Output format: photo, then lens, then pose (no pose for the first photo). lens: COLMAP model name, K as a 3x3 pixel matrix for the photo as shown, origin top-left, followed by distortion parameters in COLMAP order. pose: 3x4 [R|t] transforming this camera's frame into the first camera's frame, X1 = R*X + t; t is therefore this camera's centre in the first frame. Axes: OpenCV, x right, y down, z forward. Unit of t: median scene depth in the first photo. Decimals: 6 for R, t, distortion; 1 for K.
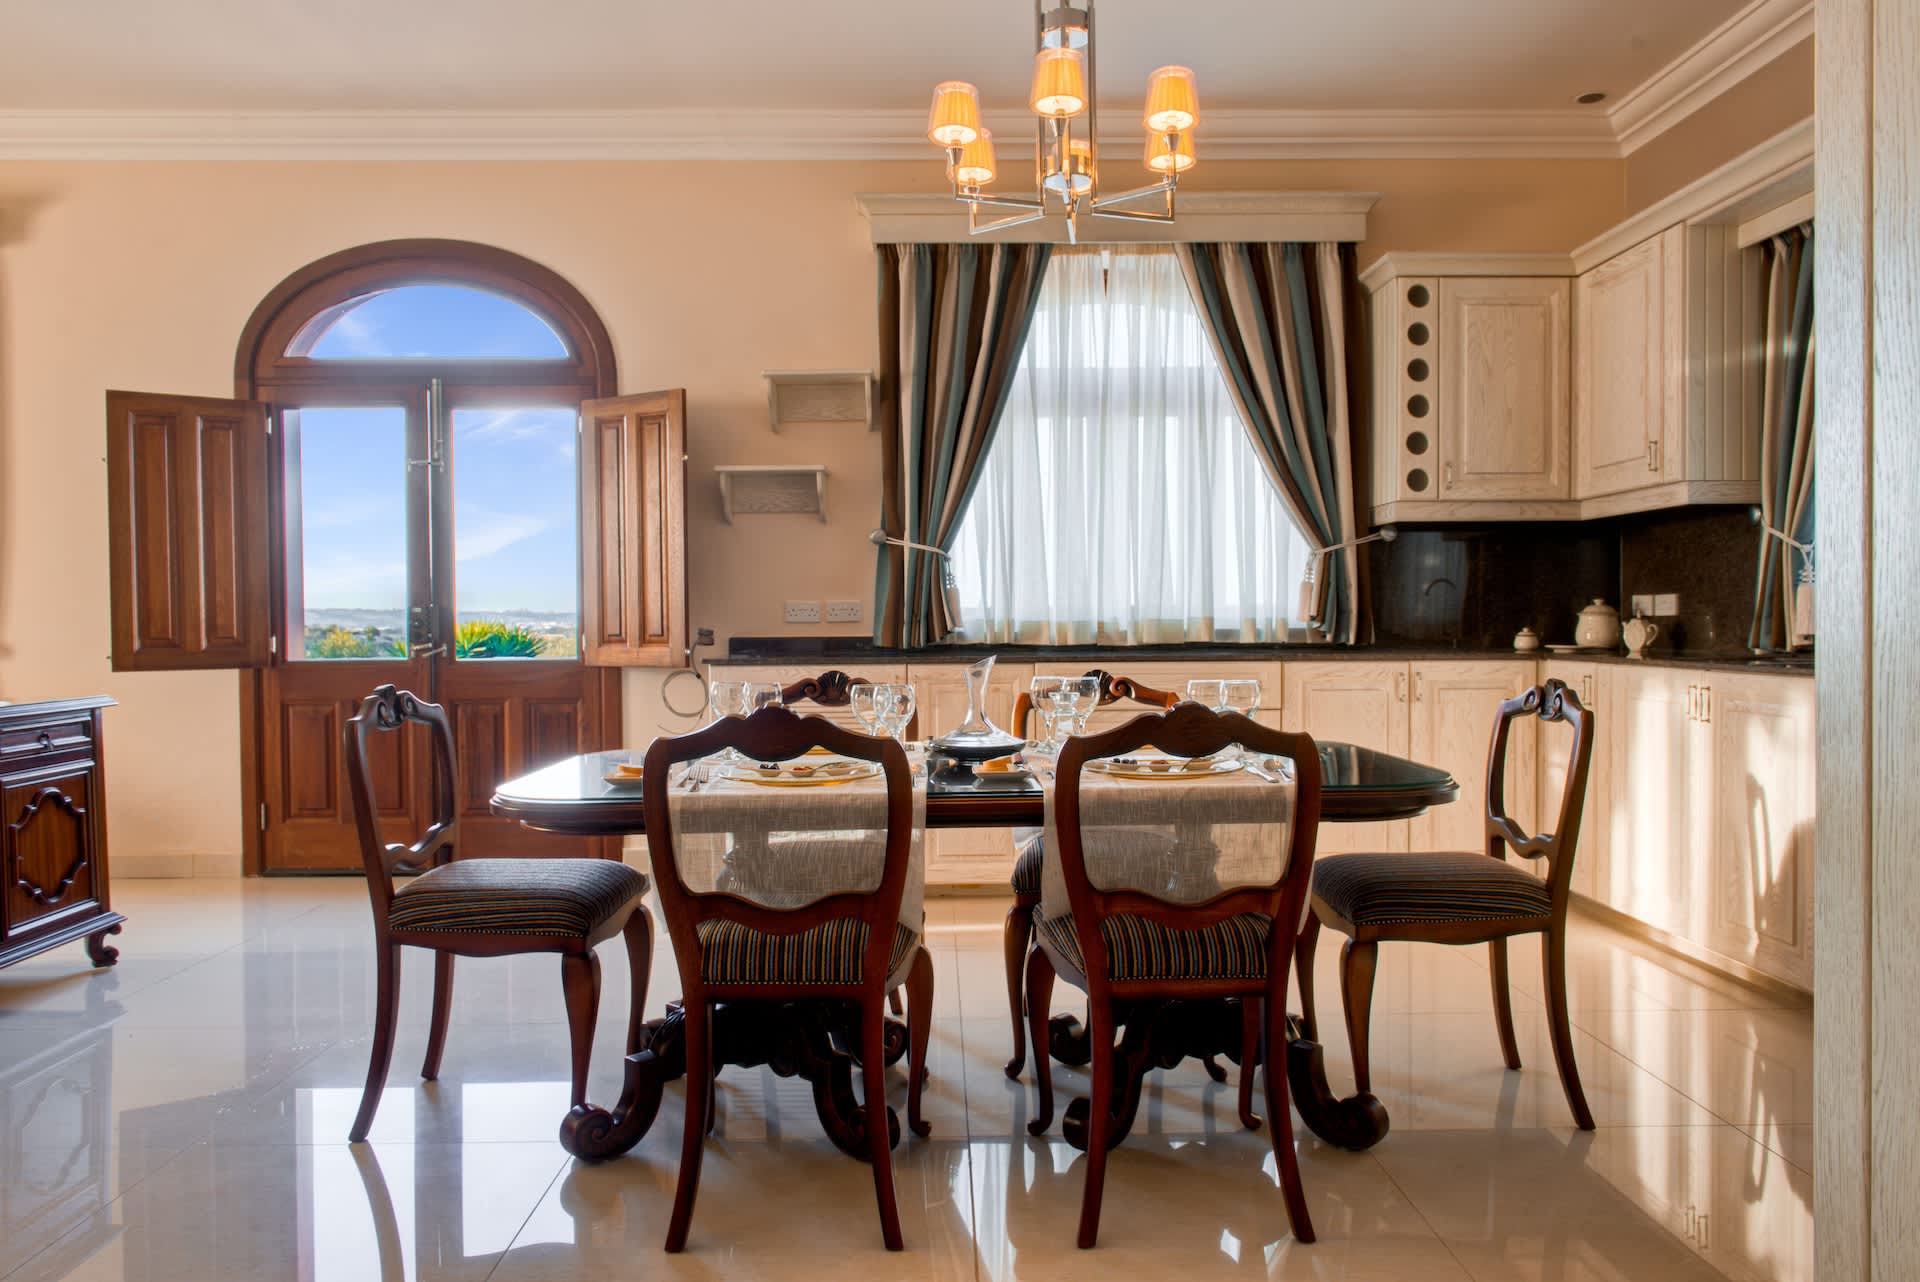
lens RADIAL K [[1336.5, 0, 953.5], [0, 1336.5, 644.7], [0, 0, 1]] dist [-0.000159, 0.000987]
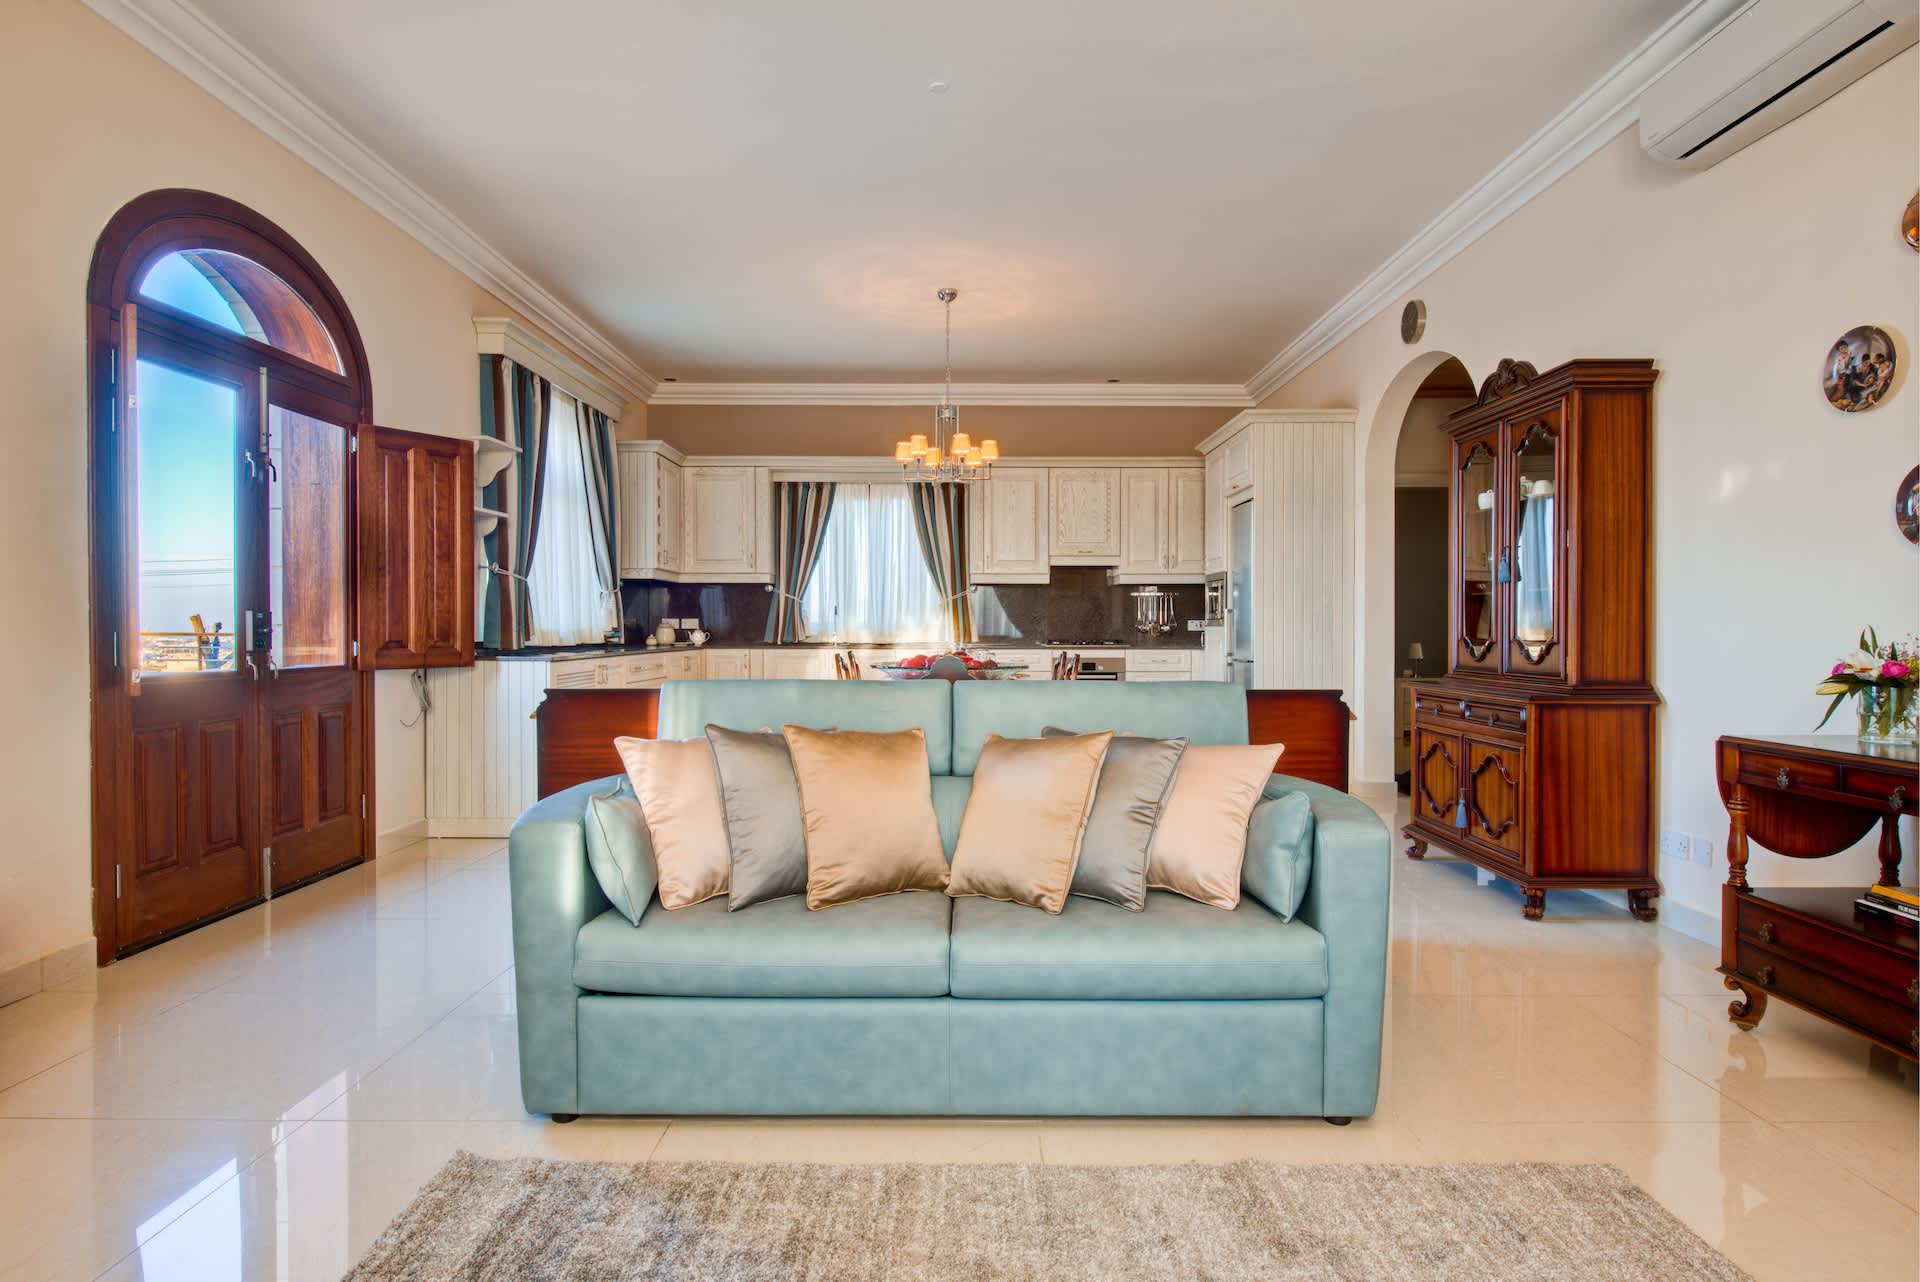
lens RADIAL K [[1058.5, 0, 960.0], [0, 1058.5, 641.0], [0, 0, 1]] dist [-0.003679, -0.001906]
pose [[0.015252, -0.006856, 0.999860, -1.131507], [0.013983, 0.999880, 0.006643, -0.006411], [-0.999786, 0.013880, 0.015346, 0.514852]]
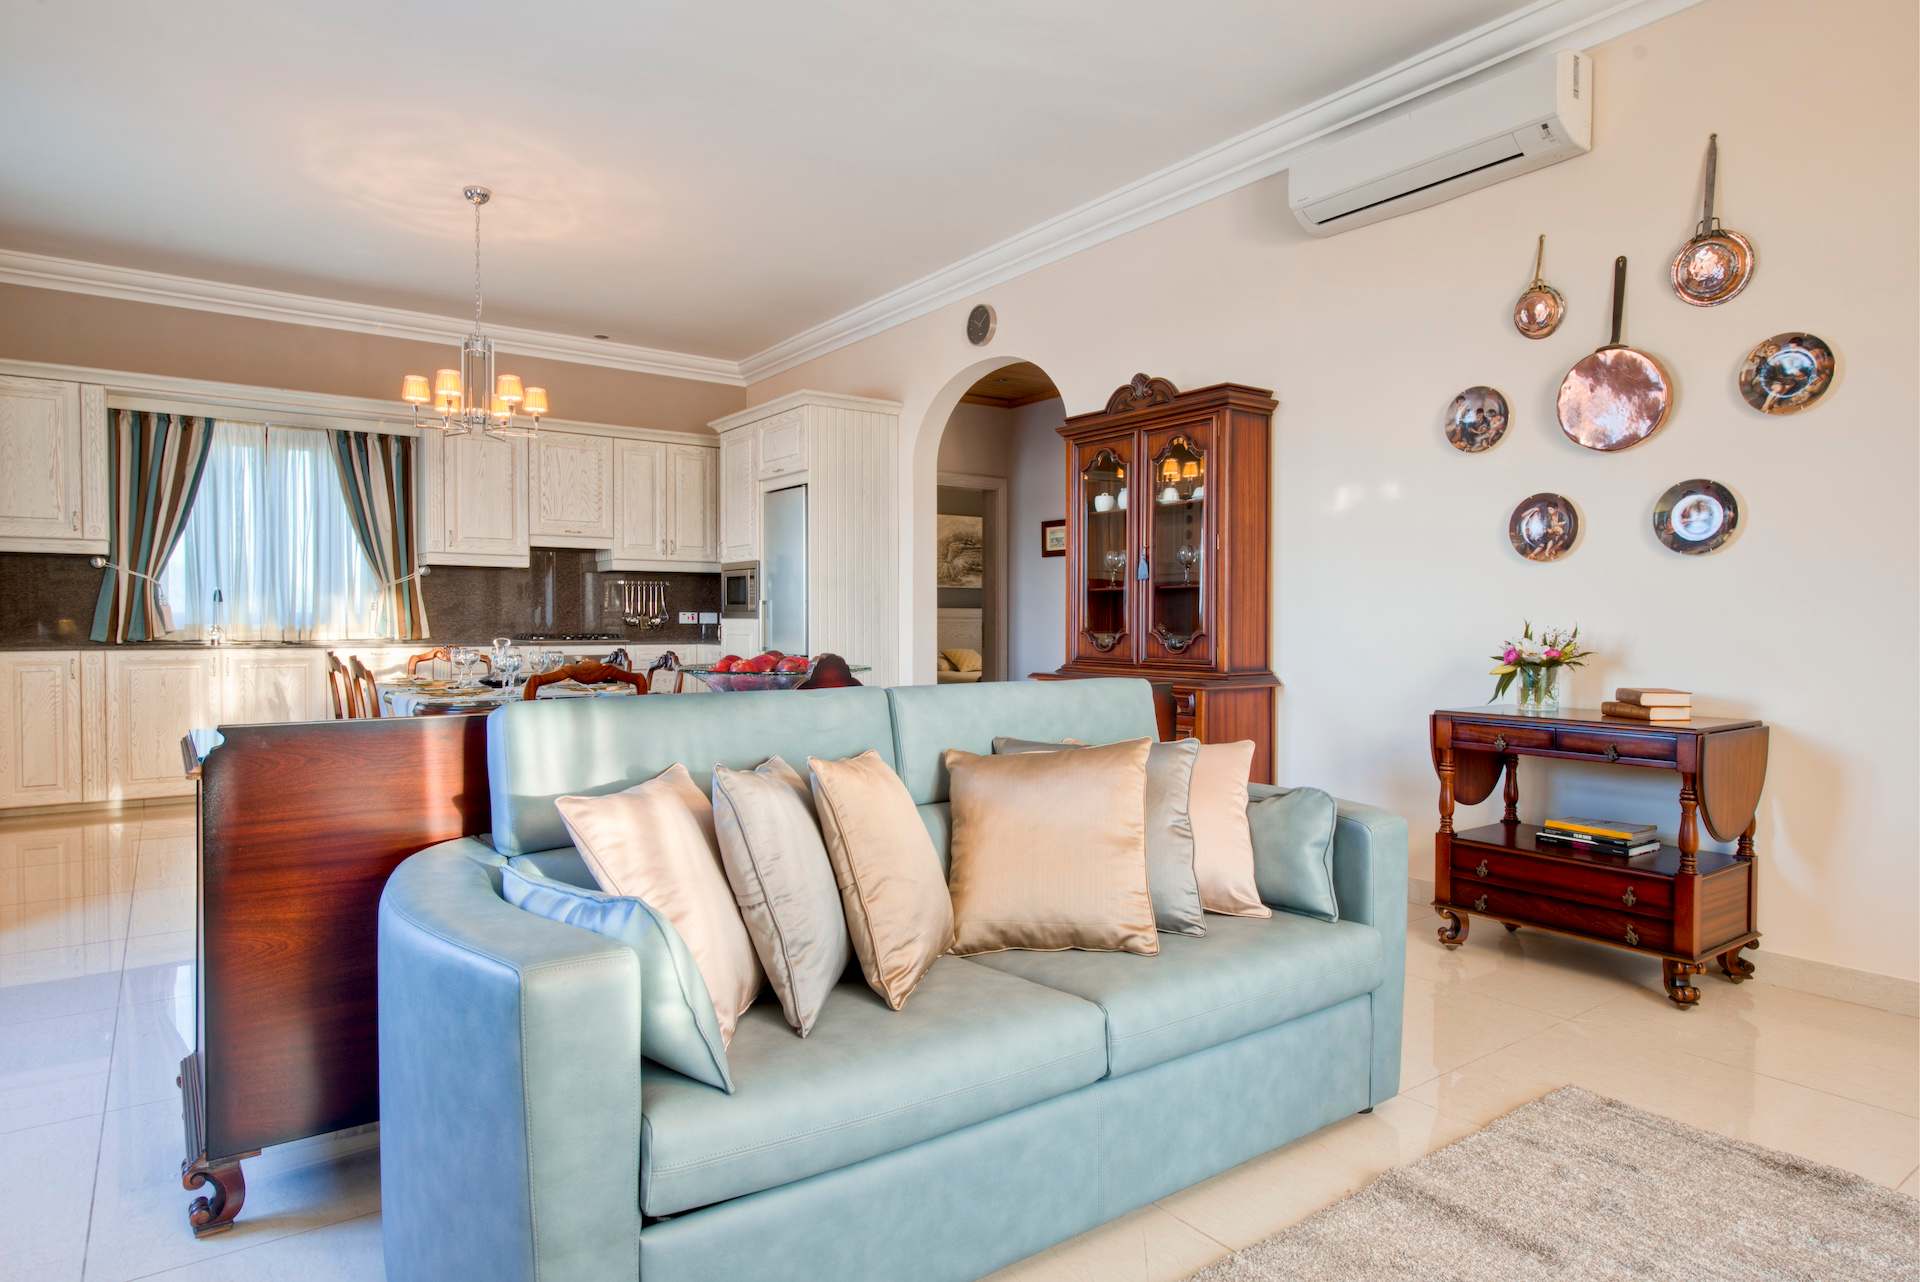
lens RADIAL K [[1091.0, 0, 960.0], [0, 1091.0, 641.0], [0, 0, 1]] dist [-0.004247, -0.001107]
pose [[-0.575428, -0.010382, 0.817787, -0.974622], [0.013281, 0.999669, 0.022036, -0.010623], [-0.817745, 0.023541, -0.575099, 0.752147]]
